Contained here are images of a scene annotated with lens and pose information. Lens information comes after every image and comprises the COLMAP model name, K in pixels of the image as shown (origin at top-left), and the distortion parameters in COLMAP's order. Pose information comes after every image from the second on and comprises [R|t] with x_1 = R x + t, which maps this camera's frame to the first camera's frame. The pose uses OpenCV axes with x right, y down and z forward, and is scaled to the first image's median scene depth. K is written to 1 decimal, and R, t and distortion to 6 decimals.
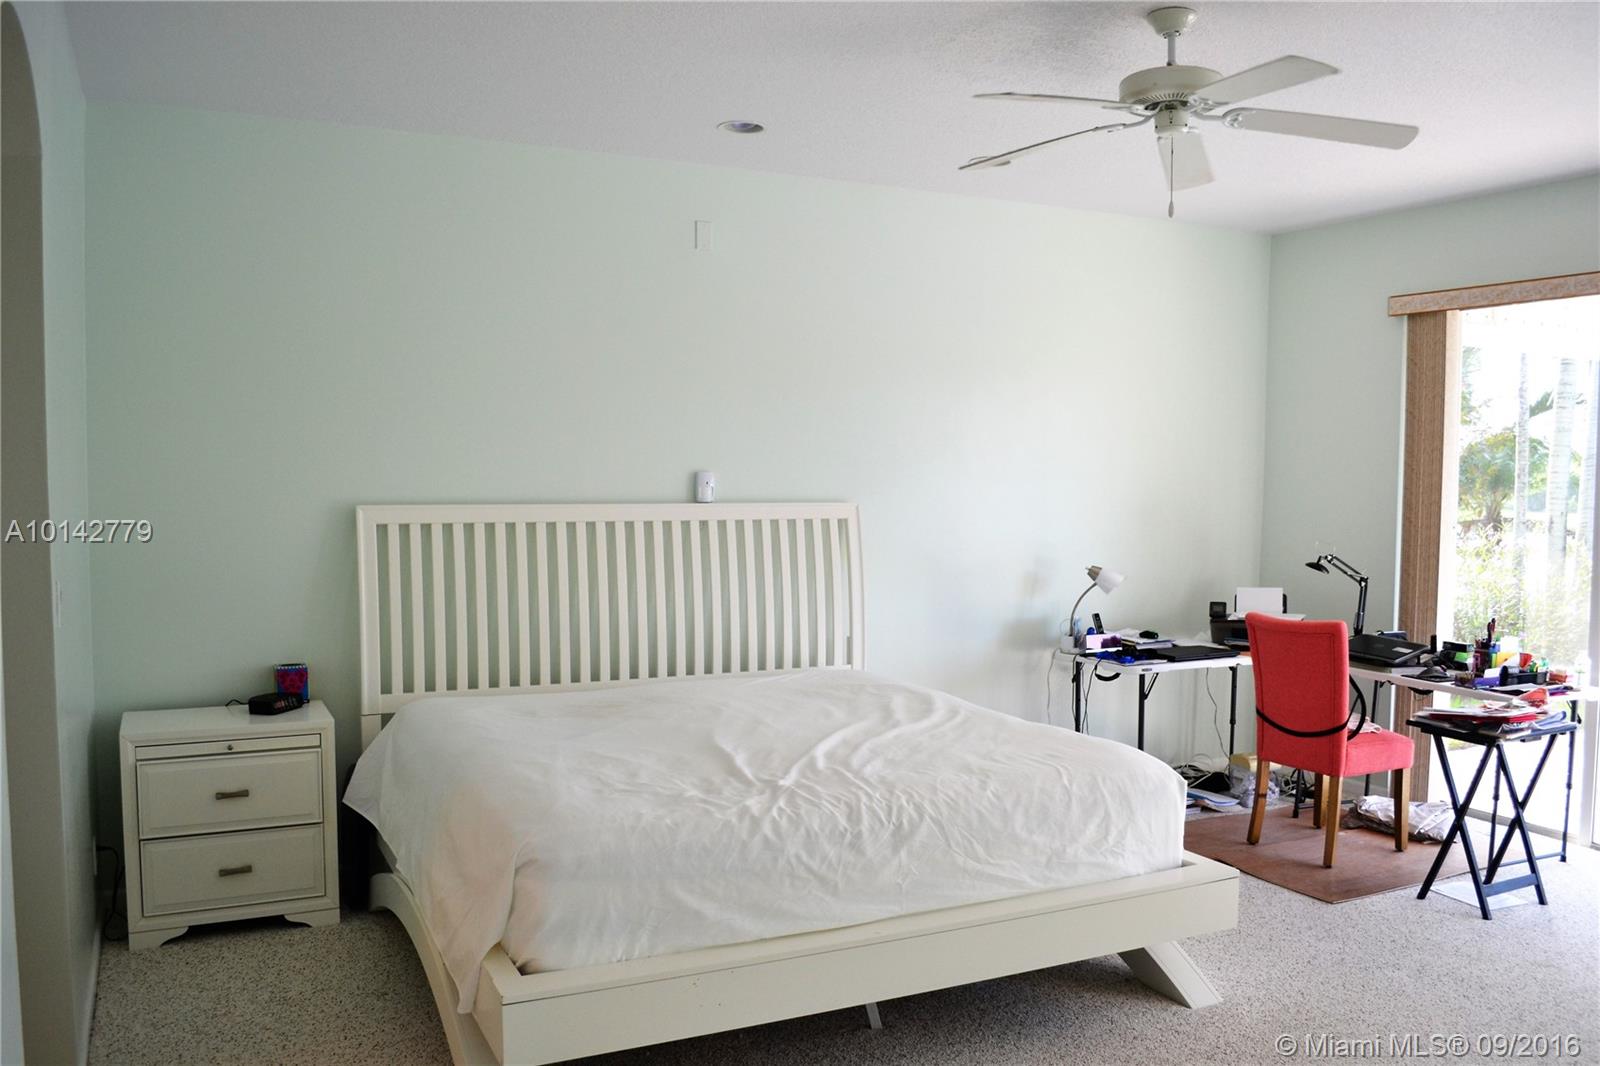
lens RADIAL K [[1283.4, 0, 790.8], [0, 1283.4, 536.9], [0, 0, 1]] dist [-0.087432, 0.009410]
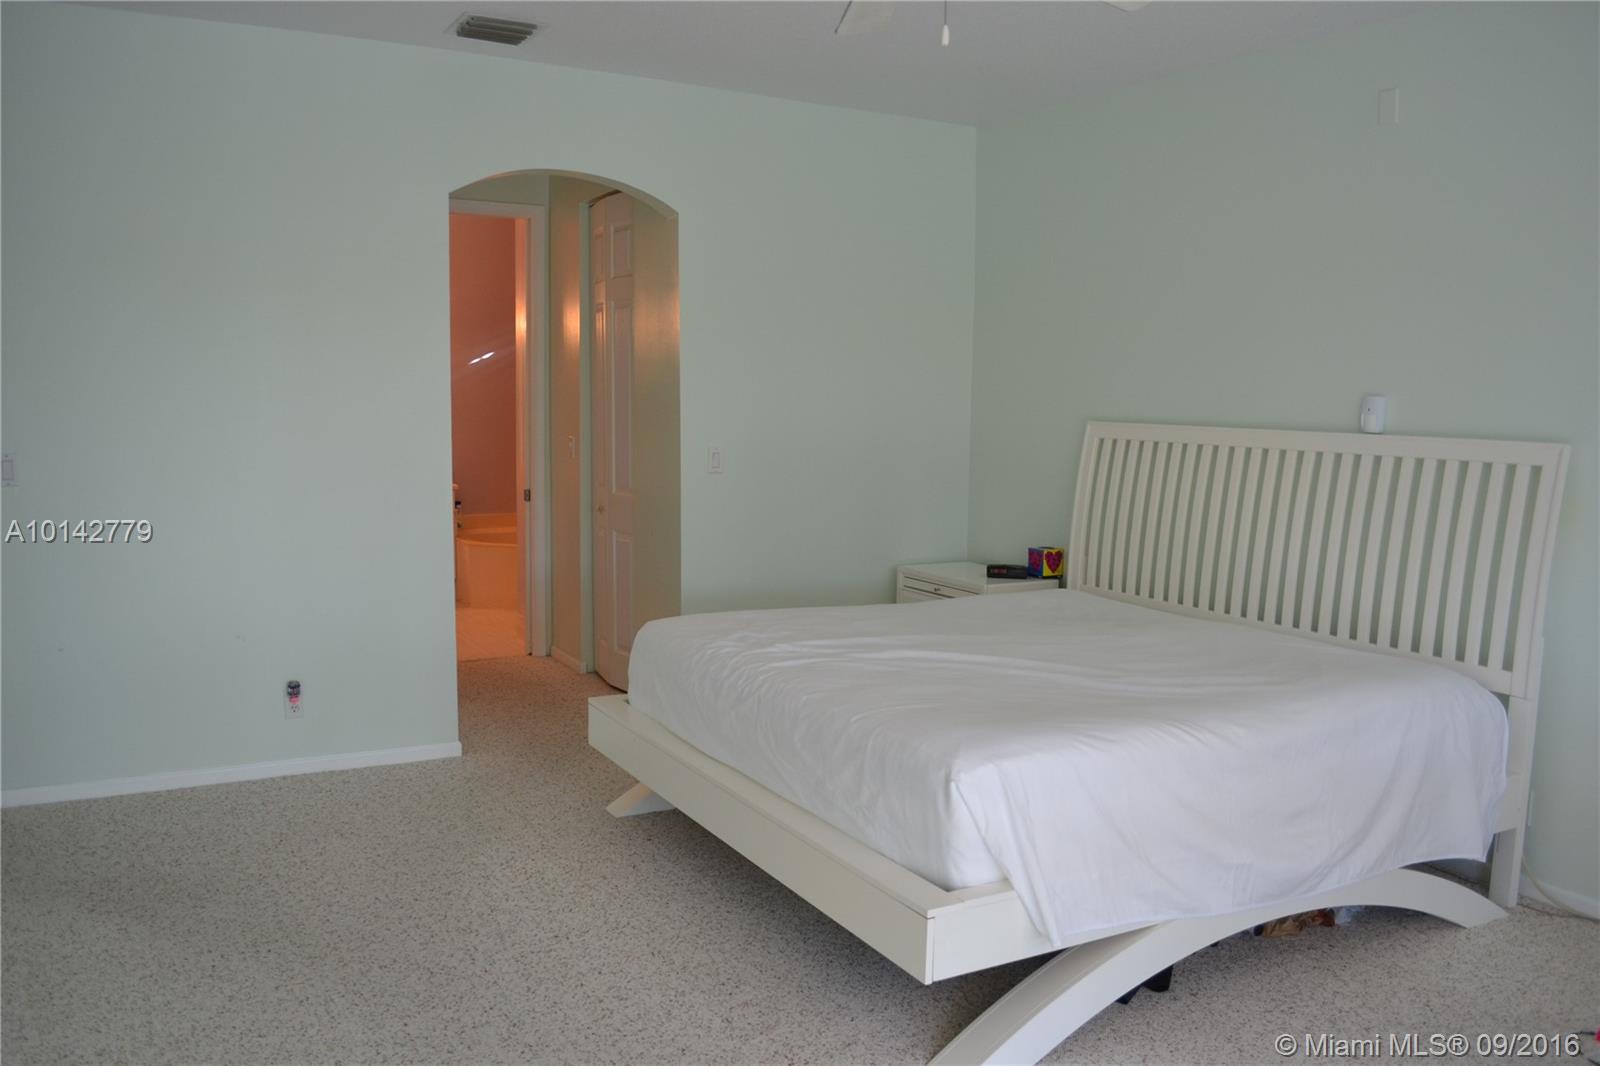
lens RADIAL K [[1283.4, 0, 798.4], [0, 1283.4, 537.4], [0, 0, 1]] dist [-0.087432, 0.009410]
pose [[0.075428, 0.108992, -0.991177, 0.813359], [-0.071211, 0.992059, 0.103670, -0.020768], [0.994605, 0.062763, 0.082591, 0.643309]]
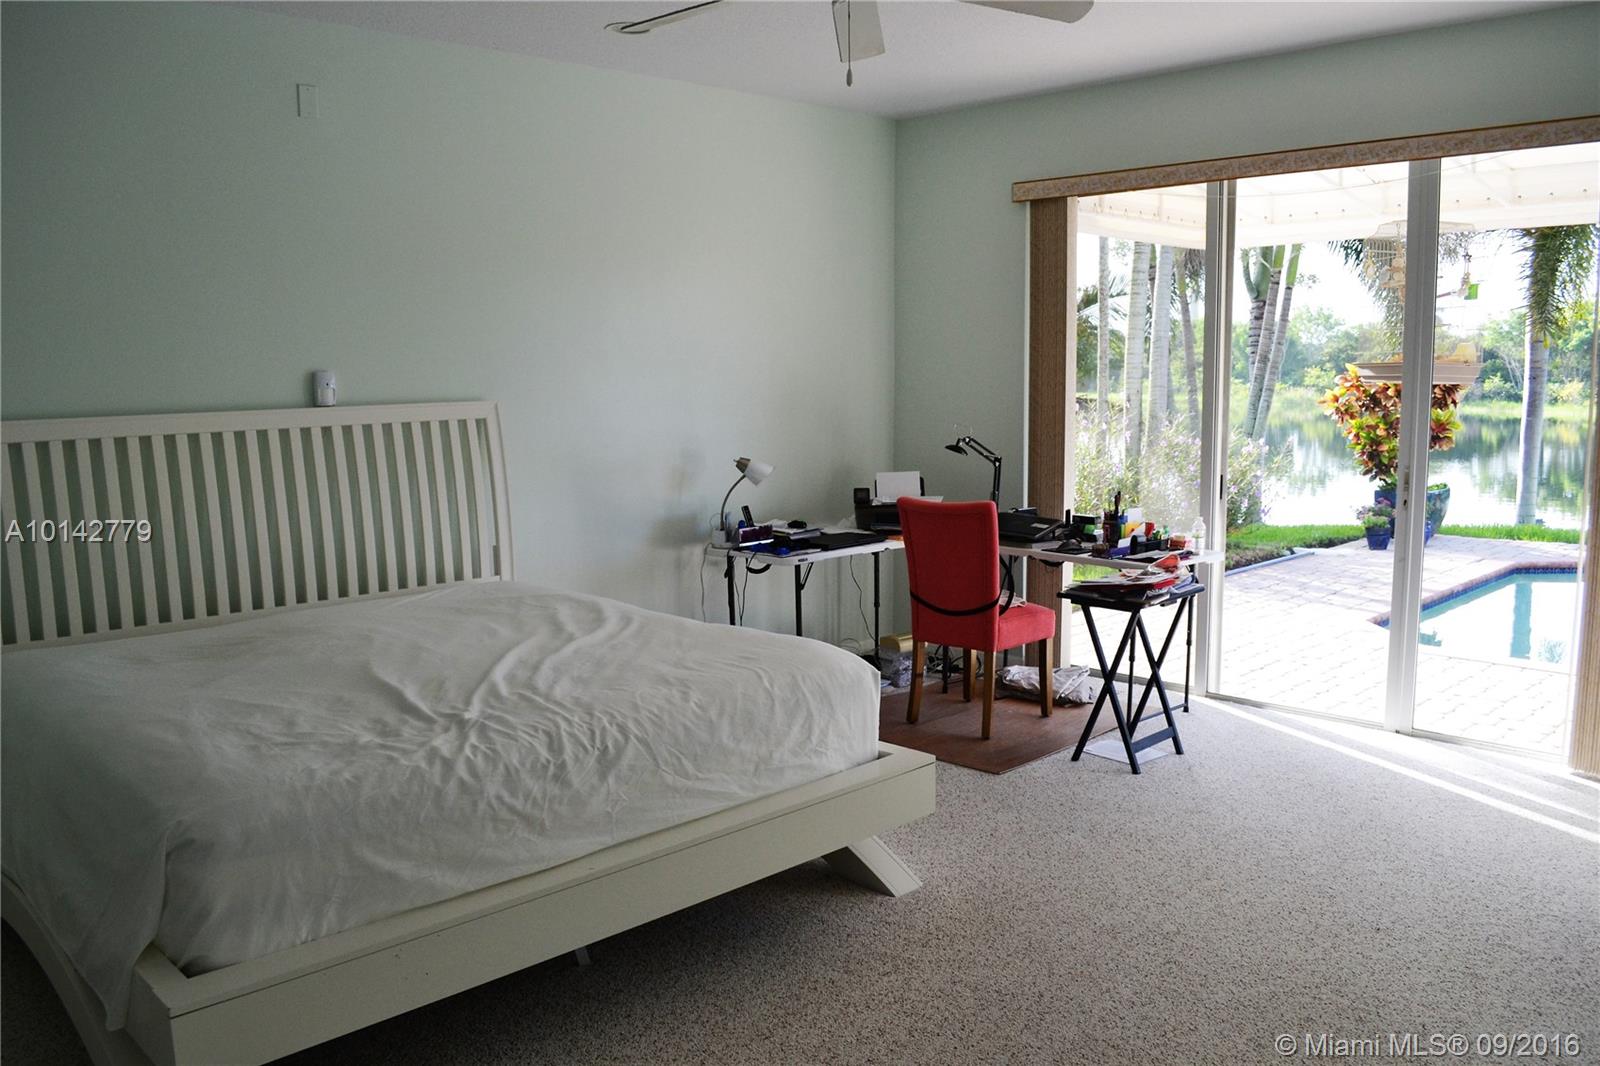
lens RADIAL K [[1283.4, 0, 801.4], [0, 1283.4, 535.4], [0, 0, 1]] dist [-0.087432, 0.009410]
pose [[0.947906, -0.062818, 0.312295, -0.038977], [0.037787, 0.995615, 0.085573, -0.000350], [-0.316301, -0.069315, 0.946123, 0.065799]]
